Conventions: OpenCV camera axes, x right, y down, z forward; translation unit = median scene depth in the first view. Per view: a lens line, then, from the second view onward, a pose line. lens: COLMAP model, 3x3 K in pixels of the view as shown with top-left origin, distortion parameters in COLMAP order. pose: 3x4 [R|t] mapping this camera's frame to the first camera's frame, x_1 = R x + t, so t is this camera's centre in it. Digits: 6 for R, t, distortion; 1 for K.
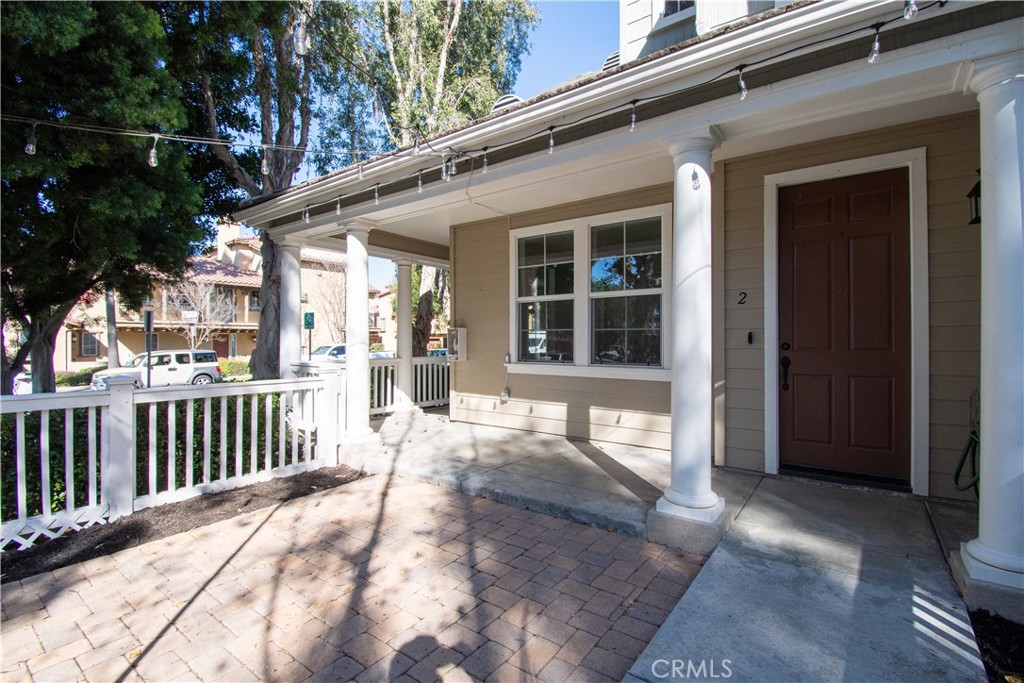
lens RADIAL K [[467.7, 0, 513.9], [0, 467.7, 339.4], [0, 0, 1]] dist [0.021034, -0.026230]
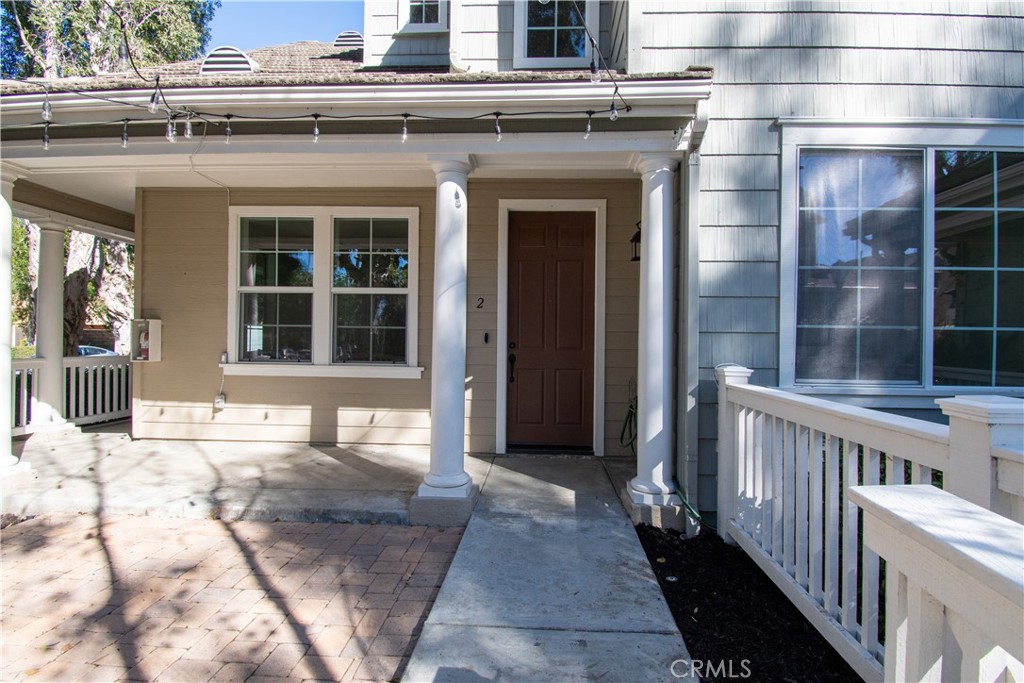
lens RADIAL K [[507.8, 0, 513.9], [0, 507.8, 339.2], [0, 0, 1]] dist [0.022021, -0.034582]
pose [[0.836677, 0.012989, 0.547542, -0.097124], [-0.015588, 0.999878, 0.000100, -0.000934], [-0.547474, -0.008619, 0.836778, -0.062850]]
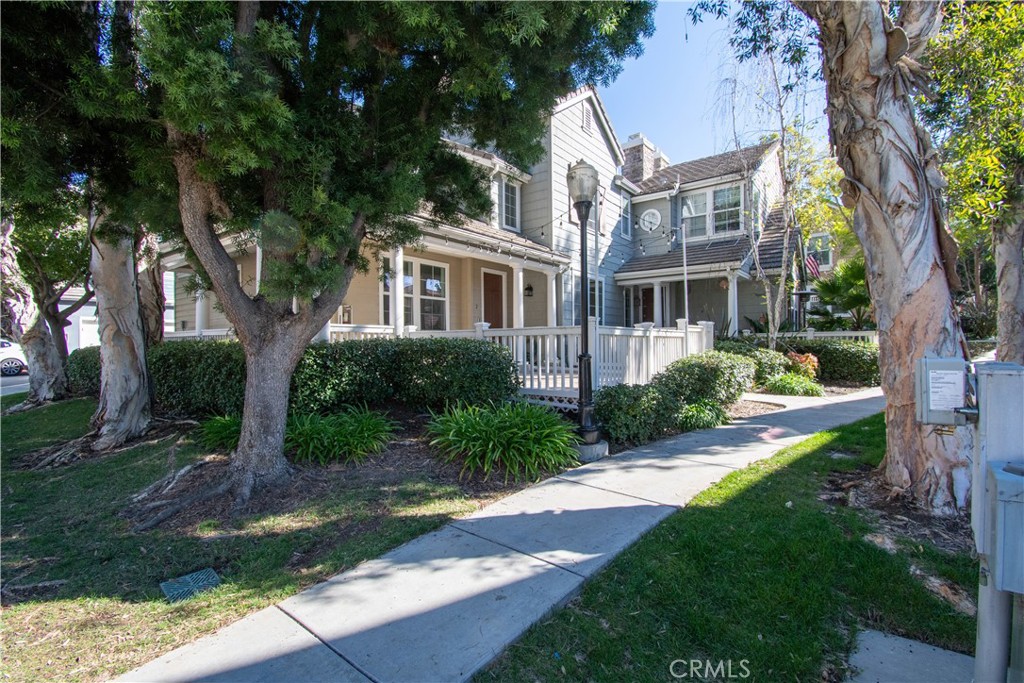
lens RADIAL K [[455.7, 0, 517.7], [0, 455.7, 338.4], [0, 0, 1]] dist [0.001569, -0.001022]
pose [[0.020397, 0.013142, 0.999706, -1.941489], [0.004319, 0.999903, -0.013233, 0.125910], [-0.999783, 0.004587, 0.020338, 0.567955]]
